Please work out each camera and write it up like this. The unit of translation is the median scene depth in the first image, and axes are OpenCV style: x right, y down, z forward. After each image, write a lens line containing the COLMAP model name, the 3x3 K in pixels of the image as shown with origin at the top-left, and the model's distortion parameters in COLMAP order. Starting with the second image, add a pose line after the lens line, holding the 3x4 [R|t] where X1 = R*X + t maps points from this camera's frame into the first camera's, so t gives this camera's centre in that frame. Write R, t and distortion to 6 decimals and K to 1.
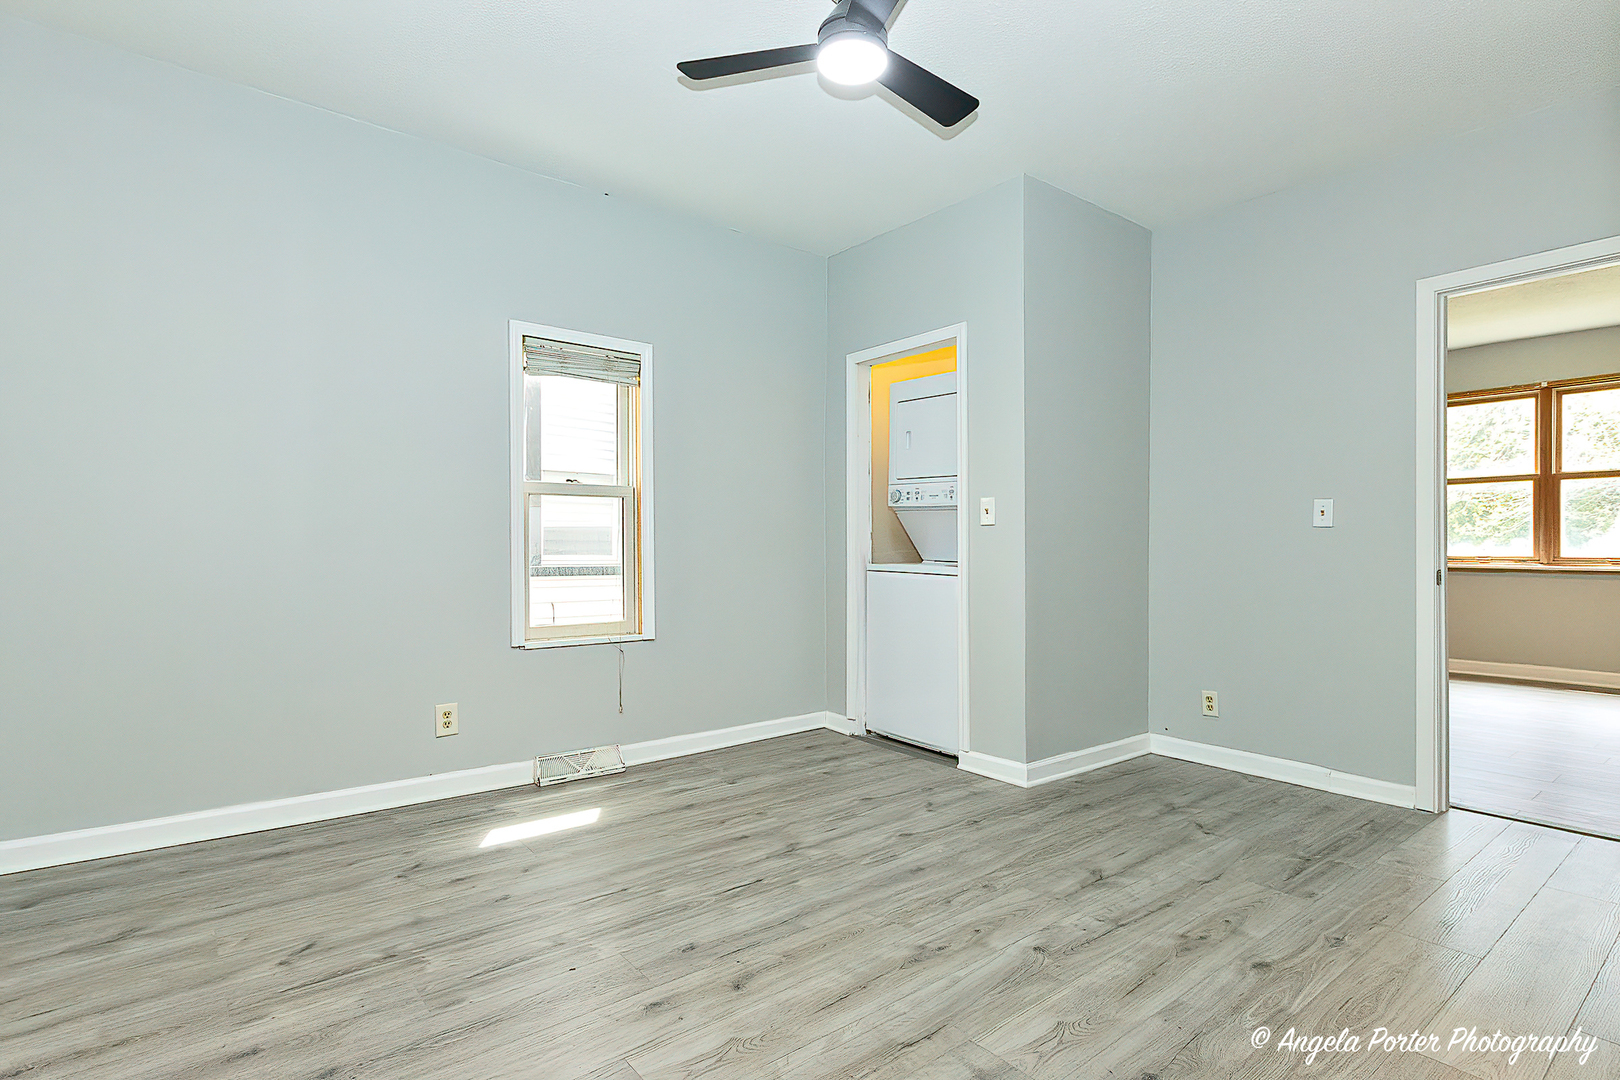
lens RADIAL K [[750.0, 0, 709.1], [0, 750.0, 549.7], [0, 0, 1]] dist [0.006645, 0.000064]
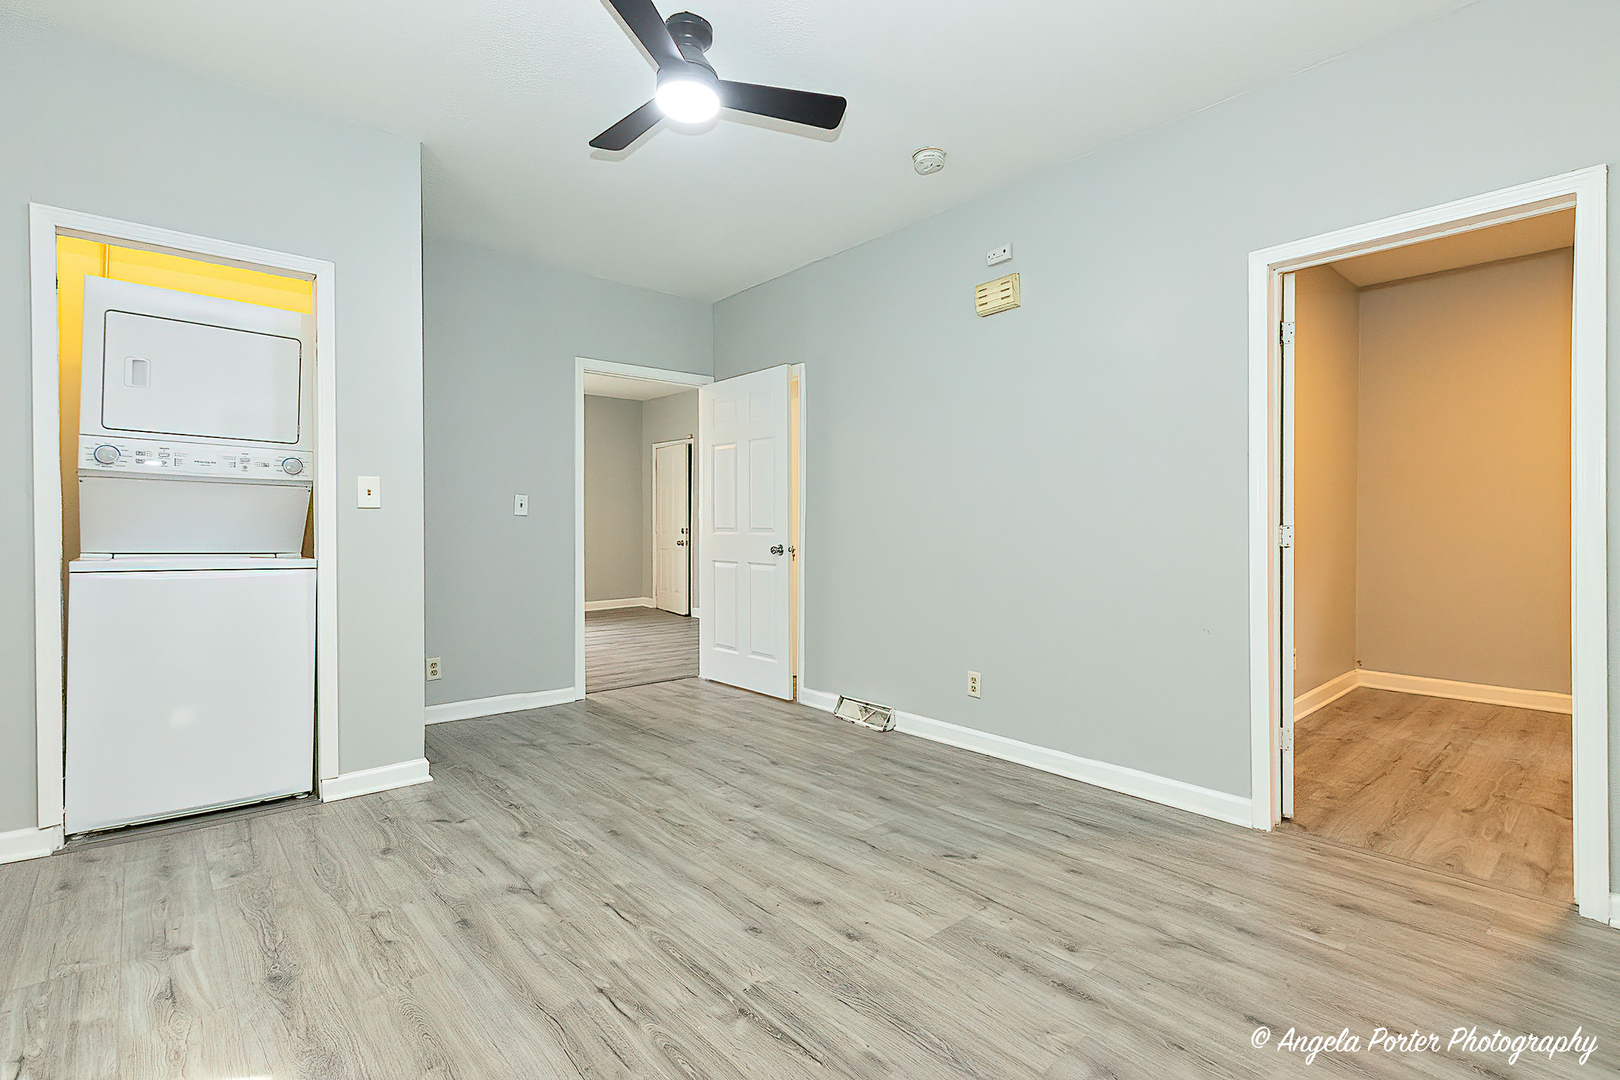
lens RADIAL K [[805.2, 0, 824.7], [0, 805.2, 529.3], [0, 0, 1]] dist [0.006985, -0.000624]
pose [[-0.118047, -0.005215, 0.992994, -0.830497], [0.003604, 0.999977, 0.005680, -0.014767], [-0.993001, 0.004249, -0.118026, 0.763391]]
